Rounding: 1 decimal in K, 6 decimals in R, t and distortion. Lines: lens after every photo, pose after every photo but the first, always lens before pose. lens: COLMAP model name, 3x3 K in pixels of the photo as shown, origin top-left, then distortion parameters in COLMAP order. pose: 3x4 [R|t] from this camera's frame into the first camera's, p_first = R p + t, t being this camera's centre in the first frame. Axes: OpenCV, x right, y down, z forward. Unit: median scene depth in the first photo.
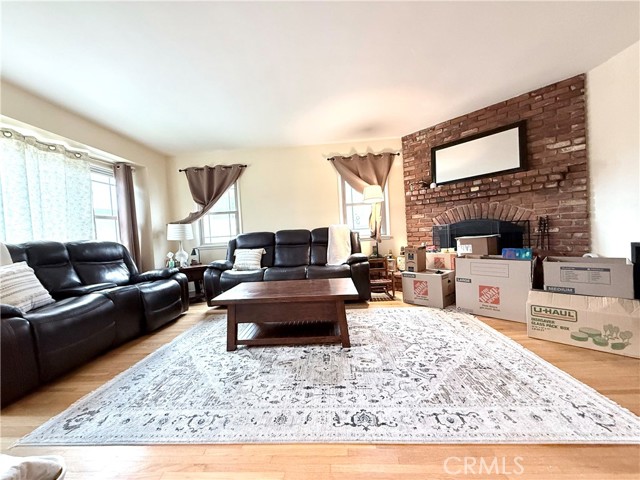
lens RADIAL K [[255.7, 0, 318.9], [0, 255.7, 239.6], [0, 0, 1]] dist [0.000587, 0.000241]
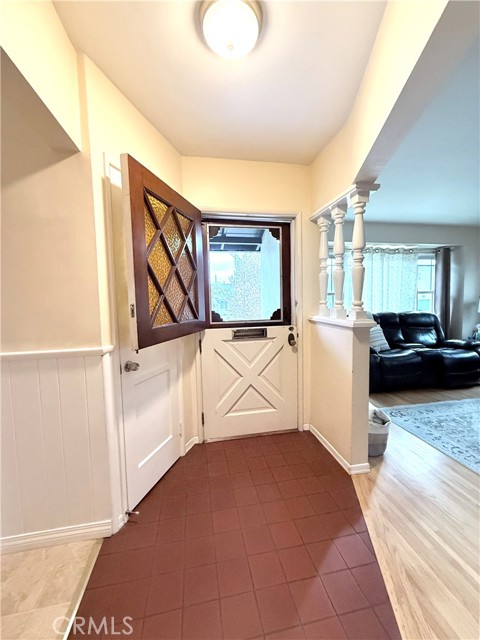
lens RADIAL K [[255.7, 0, 239.3], [0, 255.7, 318.0], [0, 0, 1]] dist [0.000587, 0.000241]
pose [[0.234361, 0.121735, -0.964498, 0.302446], [-0.014901, 0.992462, 0.121643, -0.129870], [0.972035, -0.014136, 0.234408, -0.321030]]
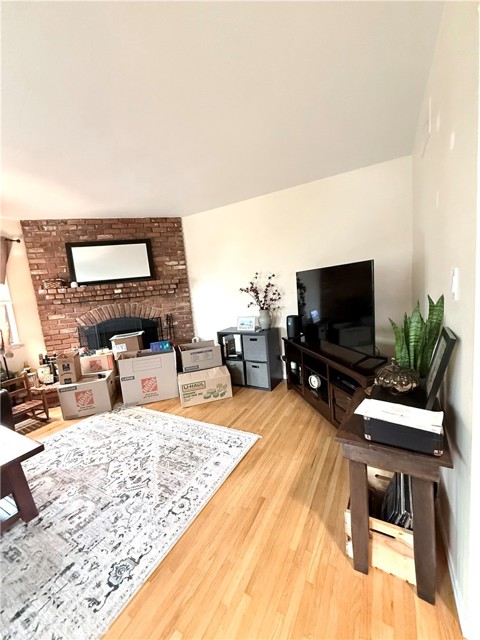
lens RADIAL K [[255.7, 0, 241.3], [0, 255.7, 319.0], [0, 0, 1]] dist [0.000587, 0.000241]
pose [[0.439072, -0.097568, 0.893139, -0.185095], [0.087486, 0.994005, 0.065578, -0.128473], [-0.894183, 0.049344, 0.444975, 0.052459]]
